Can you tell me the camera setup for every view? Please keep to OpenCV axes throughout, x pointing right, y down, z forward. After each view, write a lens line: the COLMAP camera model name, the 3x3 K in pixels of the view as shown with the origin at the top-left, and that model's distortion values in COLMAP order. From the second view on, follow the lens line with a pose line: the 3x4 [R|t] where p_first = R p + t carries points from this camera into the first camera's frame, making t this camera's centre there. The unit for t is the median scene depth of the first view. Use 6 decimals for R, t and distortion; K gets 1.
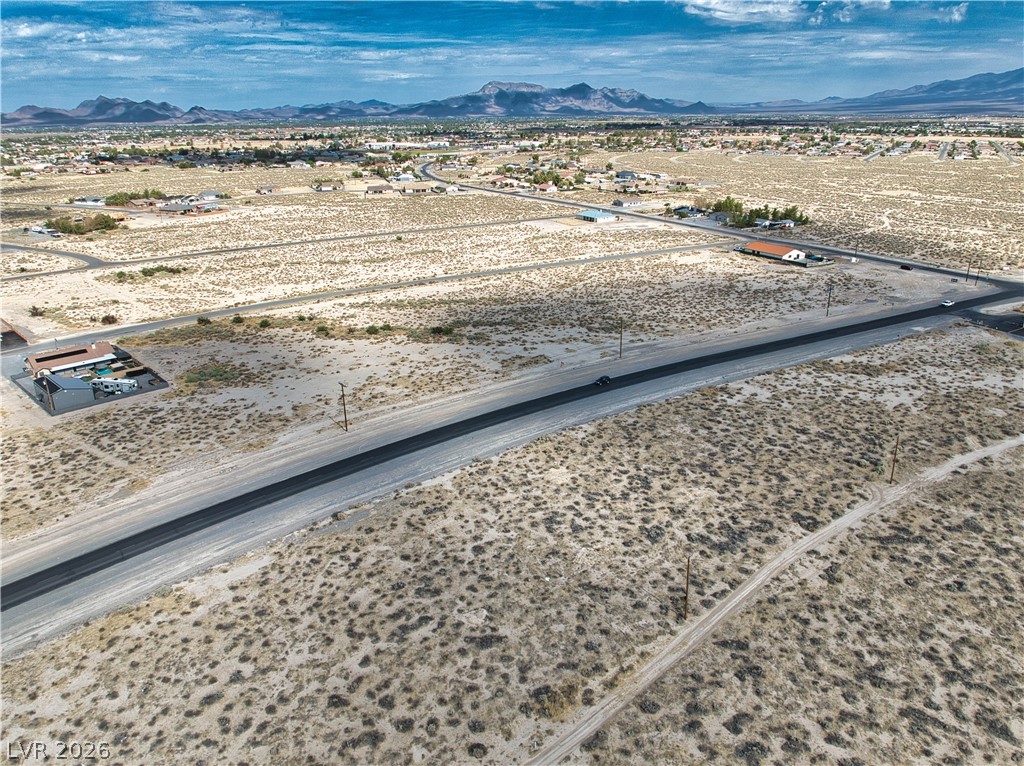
lens RADIAL K [[731.7, 0, 515.7], [0, 731.7, 385.5], [0, 0, 1]] dist [-0.053862, 0.007350]
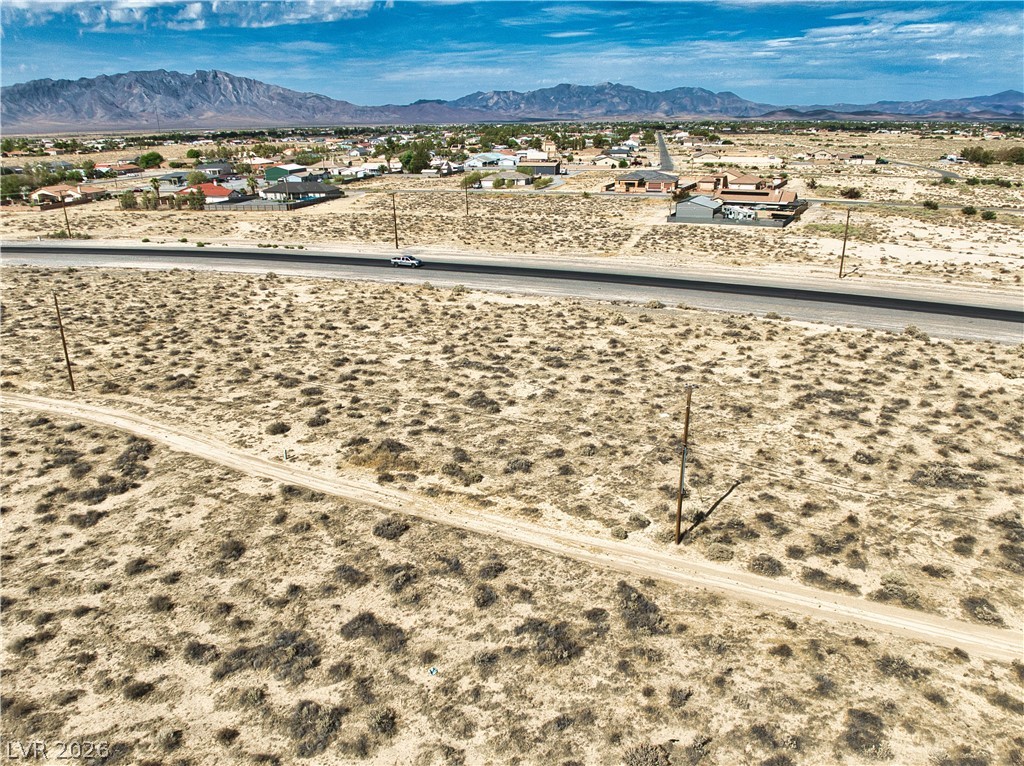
lens RADIAL K [[756.3, 0, 512.2], [0, 756.3, 357.0], [0, 0, 1]] dist [-0.048865, 0.000756]
pose [[0.327347, 0.286682, -0.900365, 0.576110], [-0.314500, 0.931592, 0.182282, 0.164957], [0.891030, 0.223495, 0.395115, 0.701944]]
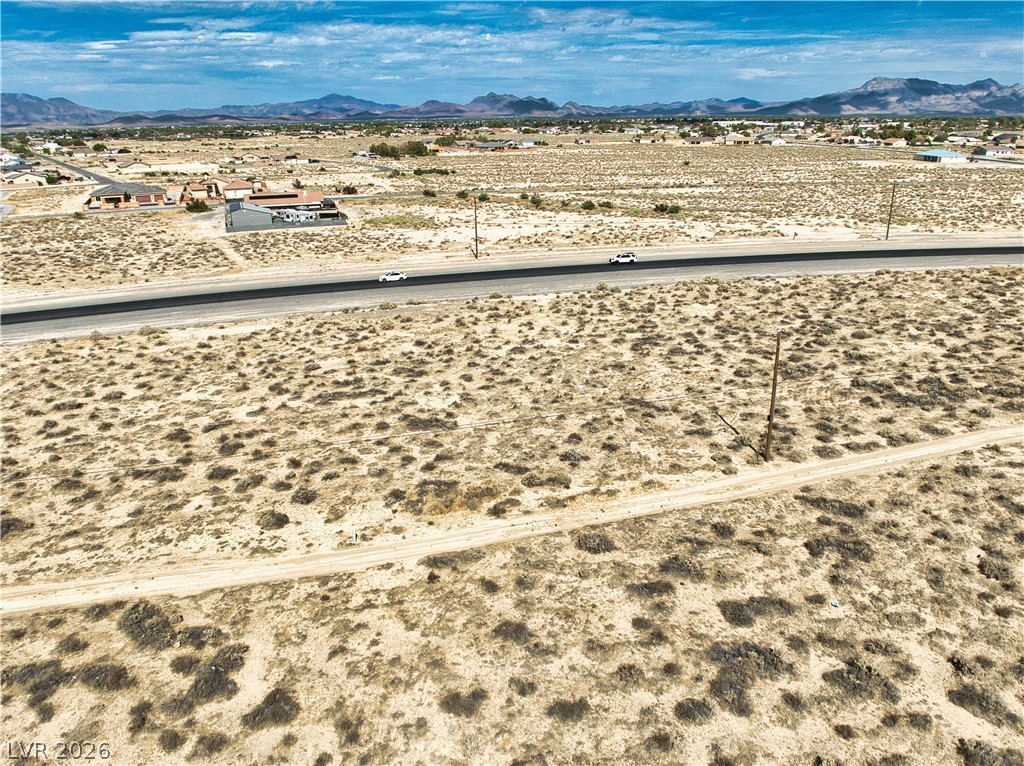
lens RADIAL K [[757.3, 0, 513.9], [0, 757.3, 360.1], [0, 0, 1]] dist [-0.049653, -0.001214]
pose [[0.898642, 0.130880, -0.418704, 0.287577], [-0.144315, 0.989532, -0.000425, 0.274166], [0.414265, 0.060807, 0.908123, 0.407250]]
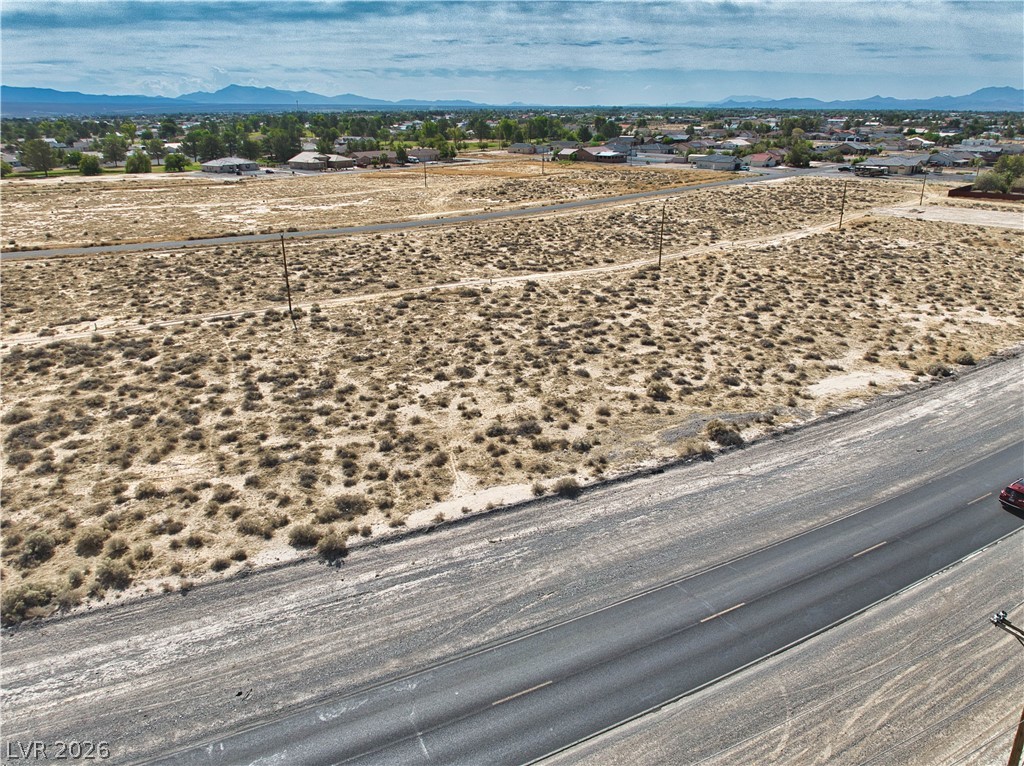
lens RADIAL K [[765.9, 0, 511.2], [0, 765.9, 344.5], [0, 0, 1]] dist [-0.051463, -0.002107]
pose [[-0.971347, -0.054233, 0.231397, -0.277879], [0.096042, 0.801013, 0.590893, -0.202704], [-0.217398, 0.596186, -0.772853, 1.724407]]
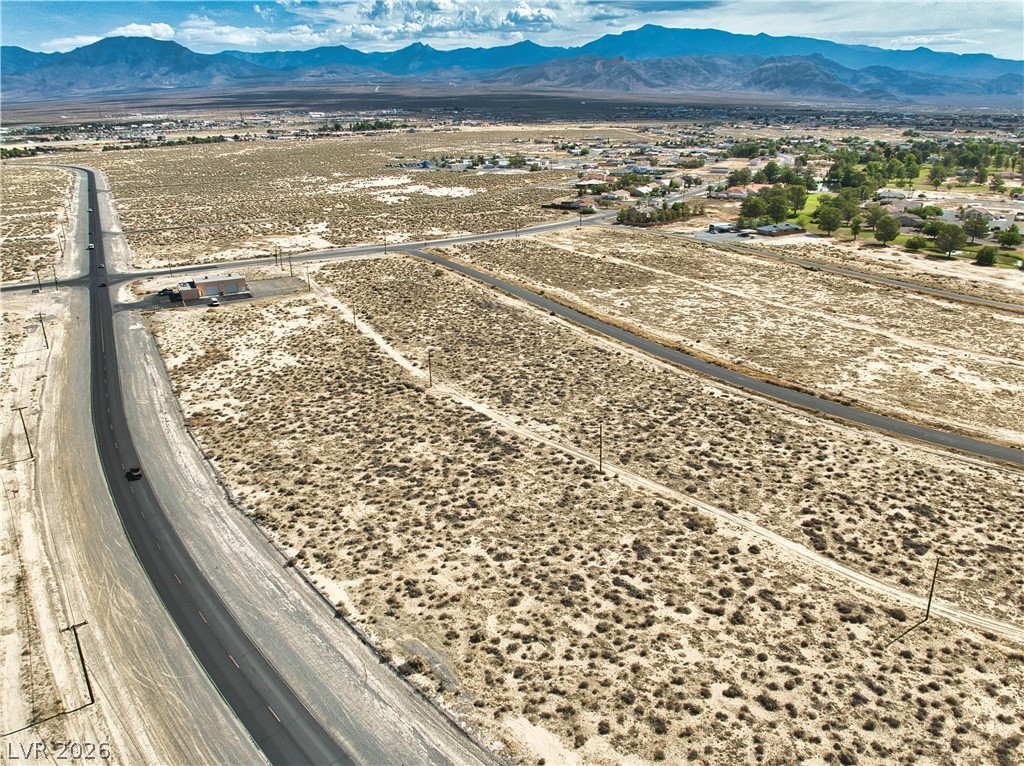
lens RADIAL K [[731.7, 0, 515.7], [0, 731.7, 385.5], [0, 0, 1]] dist [-0.053862, 0.007350]
pose [[0.016970, -0.338314, 0.940880, -1.041805], [0.352598, 0.882586, 0.310994, -0.321794], [-0.935621, 0.326475, 0.134267, 0.904740]]
